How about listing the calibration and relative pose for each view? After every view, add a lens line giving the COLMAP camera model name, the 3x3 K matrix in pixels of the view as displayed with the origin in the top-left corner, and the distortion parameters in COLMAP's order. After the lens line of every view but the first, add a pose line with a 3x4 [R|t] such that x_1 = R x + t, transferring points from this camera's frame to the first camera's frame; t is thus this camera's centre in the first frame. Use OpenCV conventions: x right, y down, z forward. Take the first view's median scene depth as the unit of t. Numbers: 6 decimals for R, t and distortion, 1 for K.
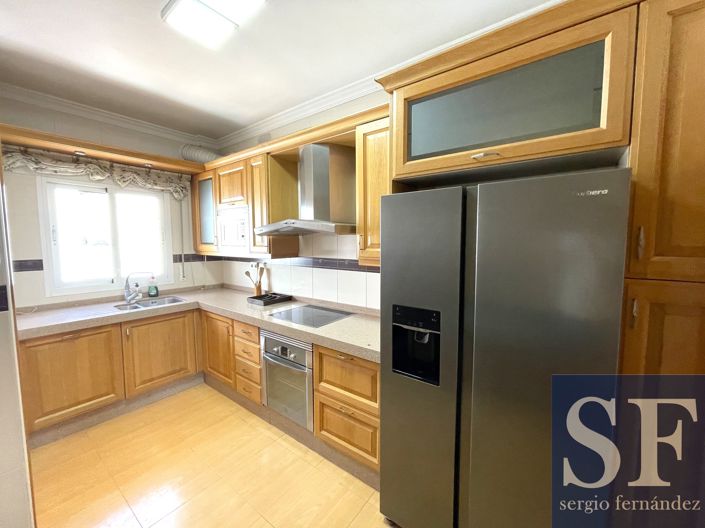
lens RADIAL K [[285.3, 0, 353.9], [0, 285.3, 261.3], [0, 0, 1]] dist [-0.004324, -0.000327]
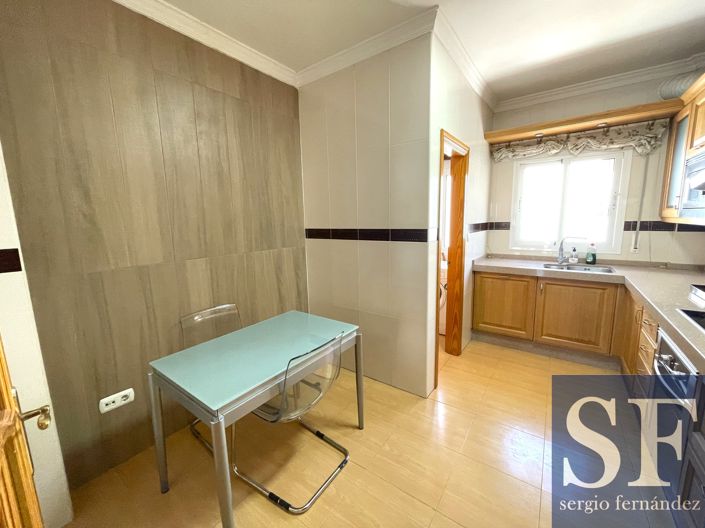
lens RADIAL K [[285.3, 0, 353.4], [0, 285.3, 263.7], [0, 0, 1]] dist [-0.004324, -0.000327]
pose [[0.012141, 0.154323, -0.987946, 0.267133], [-0.053089, 0.986725, 0.153479, 0.017335], [0.998516, 0.050585, 0.020173, 0.172006]]
